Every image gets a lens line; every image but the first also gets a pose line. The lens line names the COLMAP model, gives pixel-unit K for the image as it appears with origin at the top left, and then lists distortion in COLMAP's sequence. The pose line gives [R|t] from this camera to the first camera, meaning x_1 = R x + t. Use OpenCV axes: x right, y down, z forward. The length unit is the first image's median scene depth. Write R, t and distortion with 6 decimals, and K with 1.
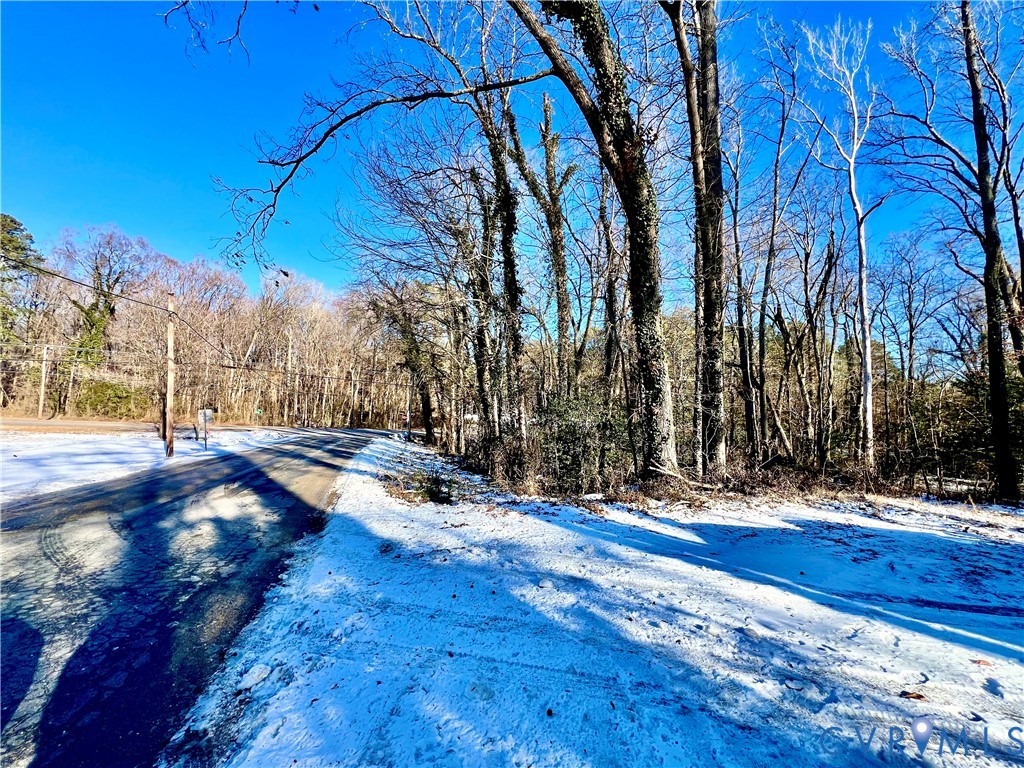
lens RADIAL K [[406.7, 0, 511.2], [0, 406.7, 382.7], [0, 0, 1]] dist [0.000119, -0.000615]
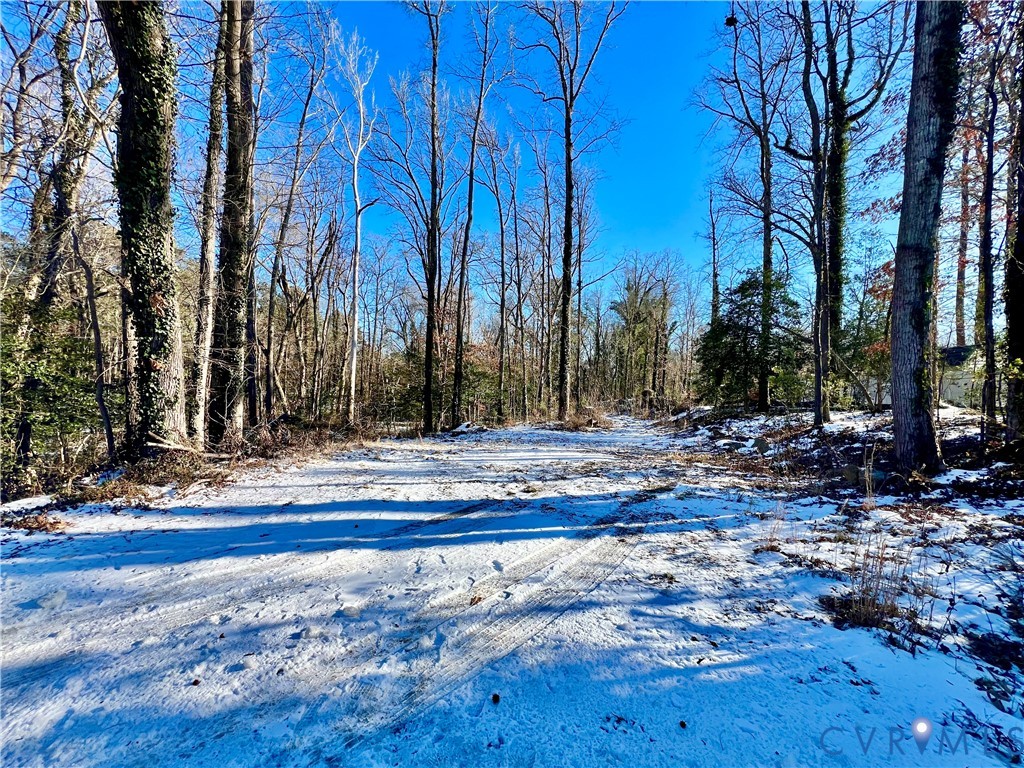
lens RADIAL K [[406.7, 0, 512.9], [0, 406.7, 385.5], [0, 0, 1]] dist [0.000119, -0.000615]
pose [[0.431585, -0.000805, 0.902072, -0.030720], [-0.095366, 0.994355, 0.046514, 0.012767], [-0.897017, -0.106102, 0.429072, 0.131297]]
